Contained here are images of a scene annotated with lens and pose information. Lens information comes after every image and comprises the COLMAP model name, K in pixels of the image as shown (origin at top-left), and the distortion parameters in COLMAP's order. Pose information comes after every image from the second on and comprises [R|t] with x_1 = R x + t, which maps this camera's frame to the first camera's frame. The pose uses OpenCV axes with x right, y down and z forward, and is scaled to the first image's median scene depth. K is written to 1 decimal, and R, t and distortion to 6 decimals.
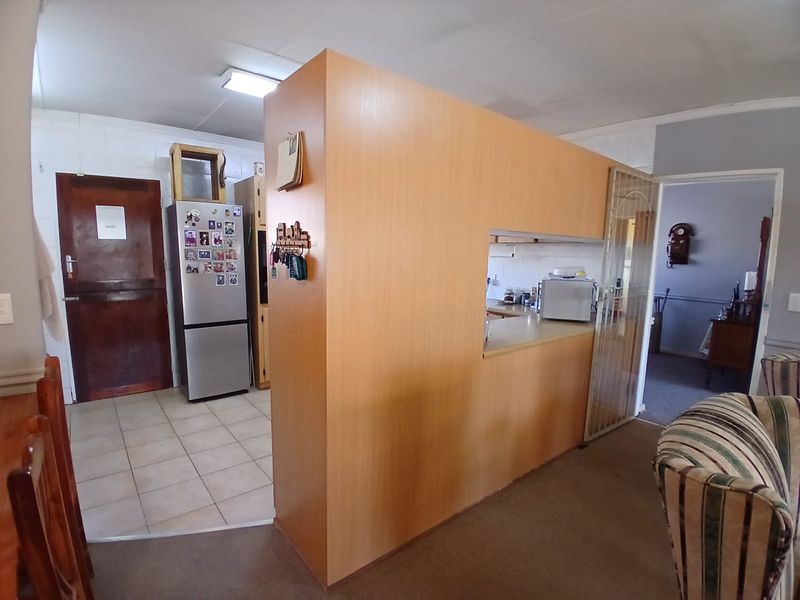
lens RADIAL K [[396.0, 0, 397.7], [0, 396.0, 312.7], [0, 0, 1]] dist [0.003568, -0.046005]
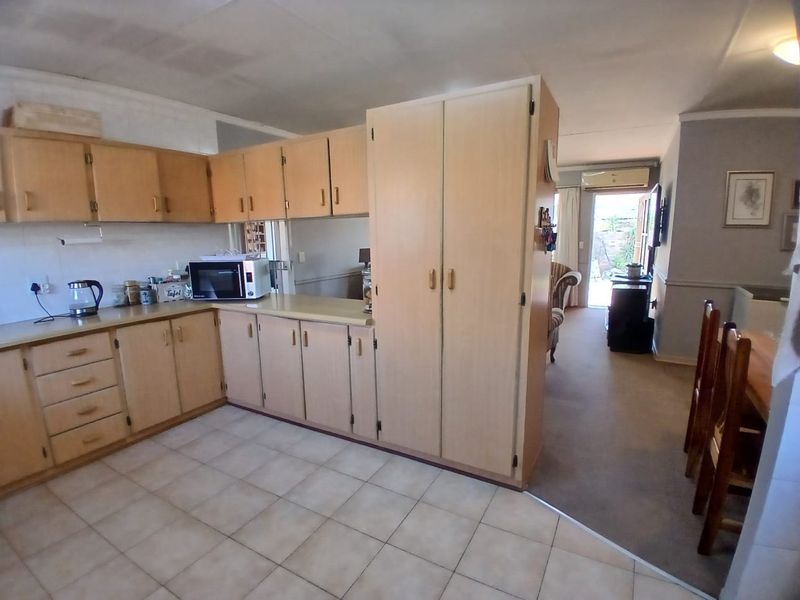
lens RADIAL K [[392.8, 0, 397.7], [0, 392.8, 312.9], [0, 0, 1]] dist [0.001475, -0.046918]
pose [[-0.352297, -0.197330, 0.914849, -0.637809], [0.153483, 0.952102, 0.264470, -0.150148], [-0.923217, 0.233585, -0.305136, 0.917816]]
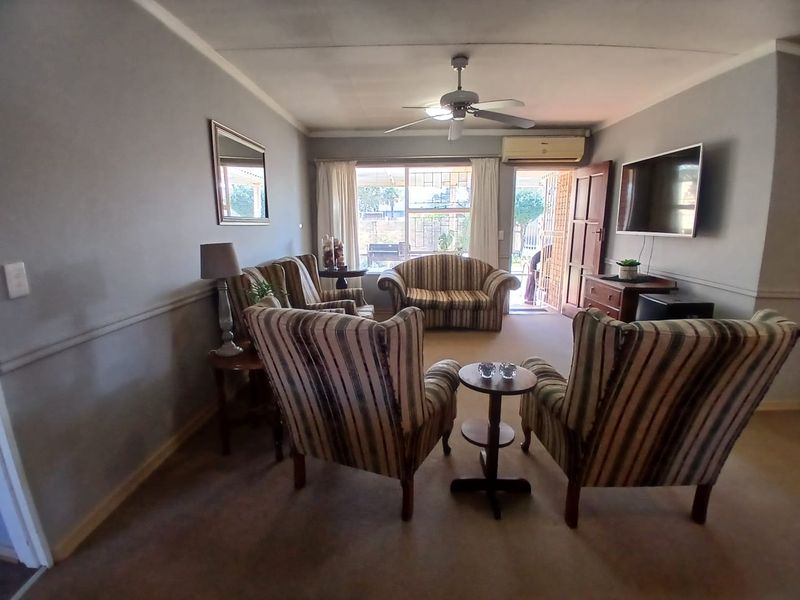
lens RADIAL K [[398.1, 0, 398.5], [0, 398.1, 312.1], [0, 0, 1]] dist [0.003775, -0.045185]
pose [[-0.743906, -0.160825, 0.648645, 0.219554], [0.093700, 0.935923, 0.339513, -0.089441], [-0.661683, 0.313344, -0.681169, 0.778521]]
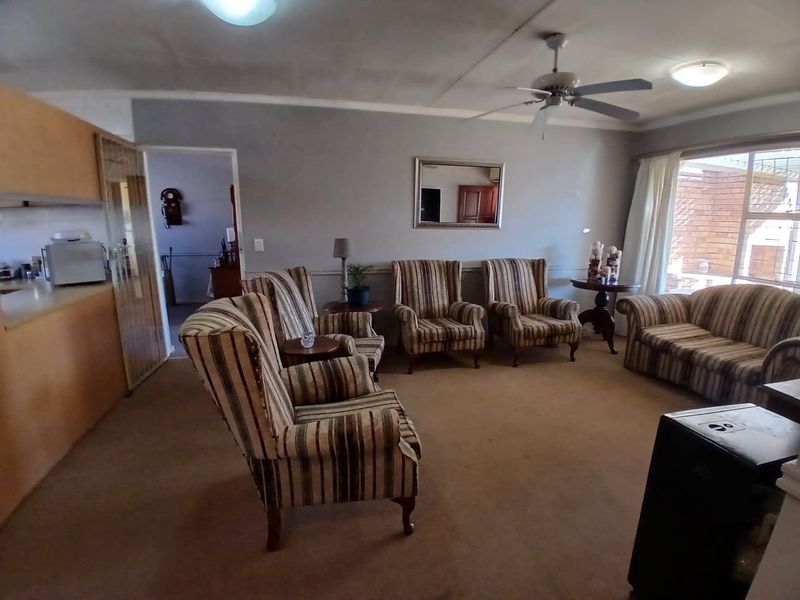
lens RADIAL K [[396.0, 0, 397.7], [0, 396.0, 312.7], [0, 0, 1]] dist [0.003568, -0.046005]
pose [[0.436360, -0.215505, 0.873583, -0.090897], [0.139014, 0.975383, 0.171180, 0.031446], [-0.888969, 0.046744, 0.455576, -0.141522]]
